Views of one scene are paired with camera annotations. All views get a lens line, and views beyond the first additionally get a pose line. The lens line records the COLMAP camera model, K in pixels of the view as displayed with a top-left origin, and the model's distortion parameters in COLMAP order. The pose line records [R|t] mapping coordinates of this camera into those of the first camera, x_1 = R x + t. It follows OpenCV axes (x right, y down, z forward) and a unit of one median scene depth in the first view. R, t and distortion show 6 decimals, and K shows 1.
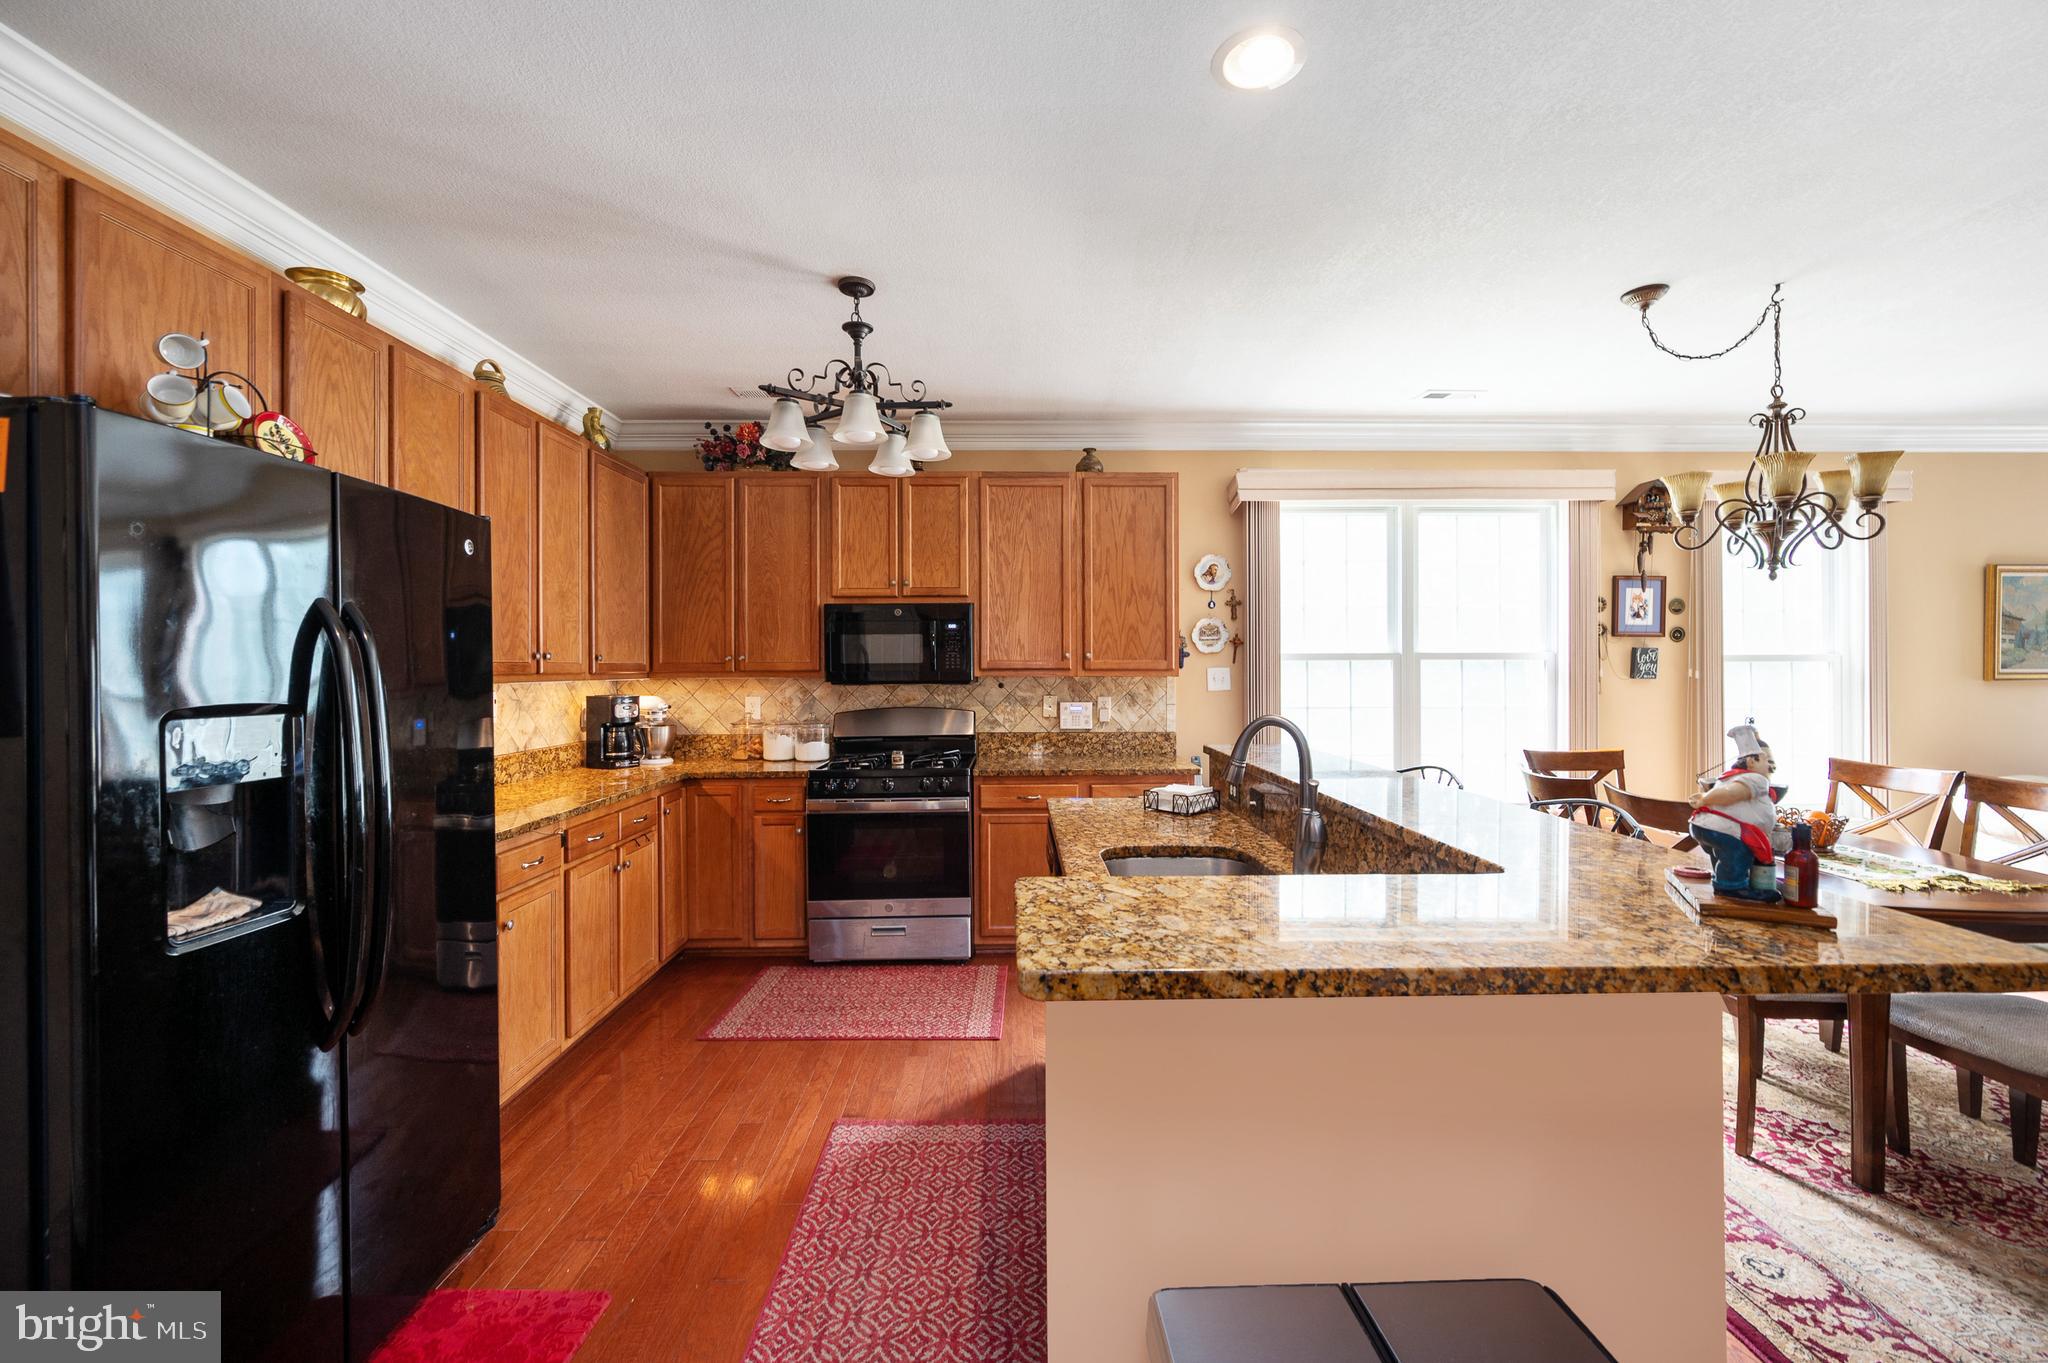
lens RADIAL K [[811.9, 0, 1022.7], [0, 811.9, 669.6], [0, 0, 1]] dist [0.001141, -0.000449]
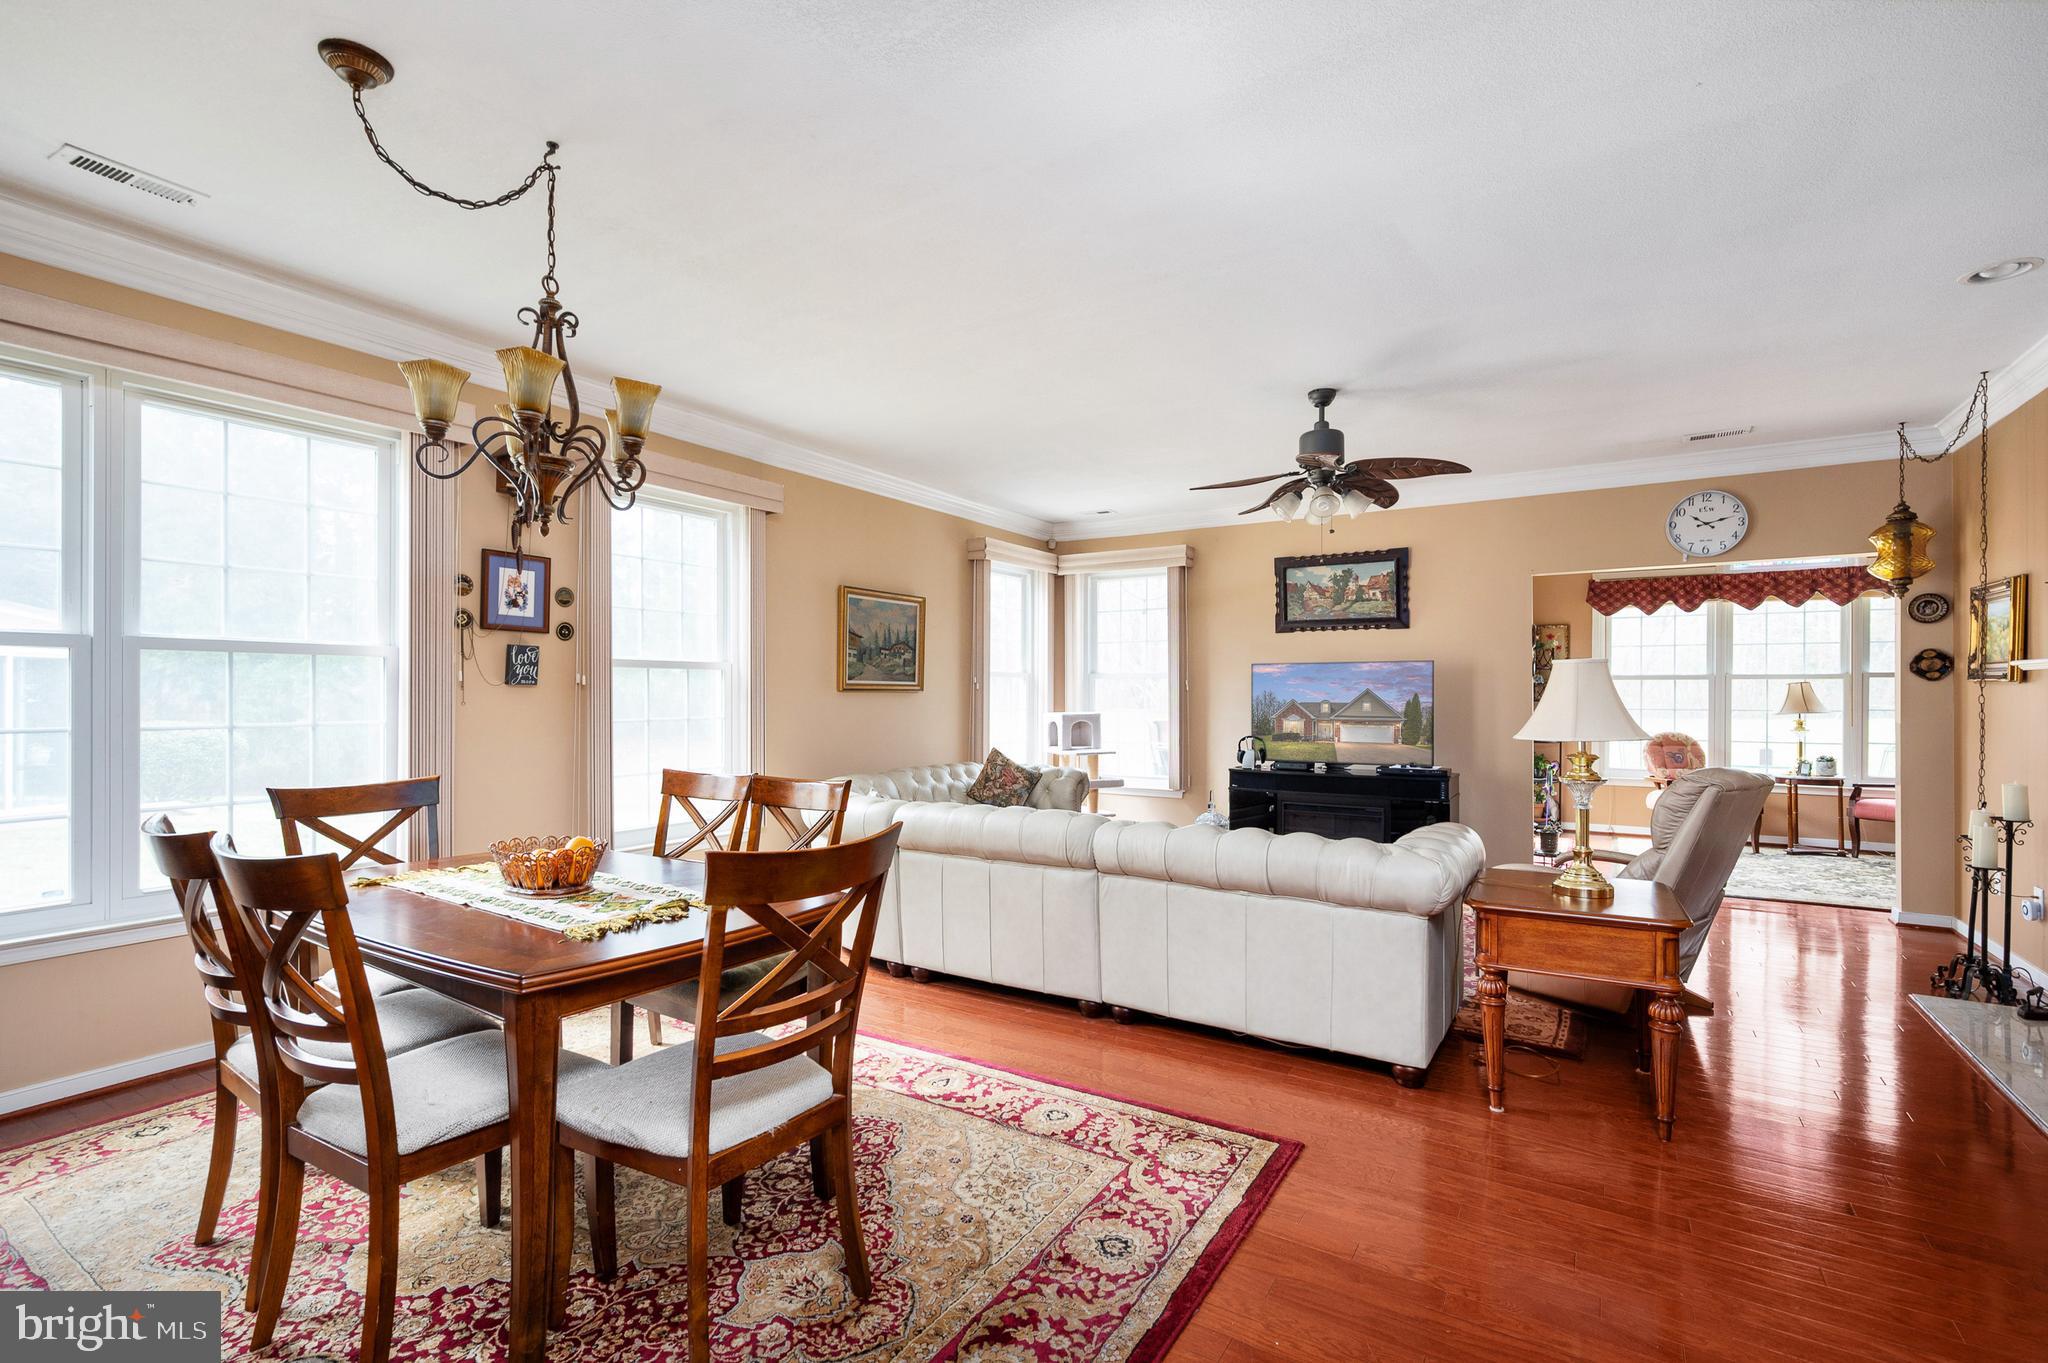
lens RADIAL K [[938.2, 0, 1026.0], [0, 938.2, 691.3], [0, 0, 1]] dist [0.000553, -0.000005]
pose [[0.542236, 0.001620, 0.840224, 0.267275], [0.004322, 0.999980, -0.004717, 0.023705], [-0.840215, 0.006189, 0.542218, 0.098362]]
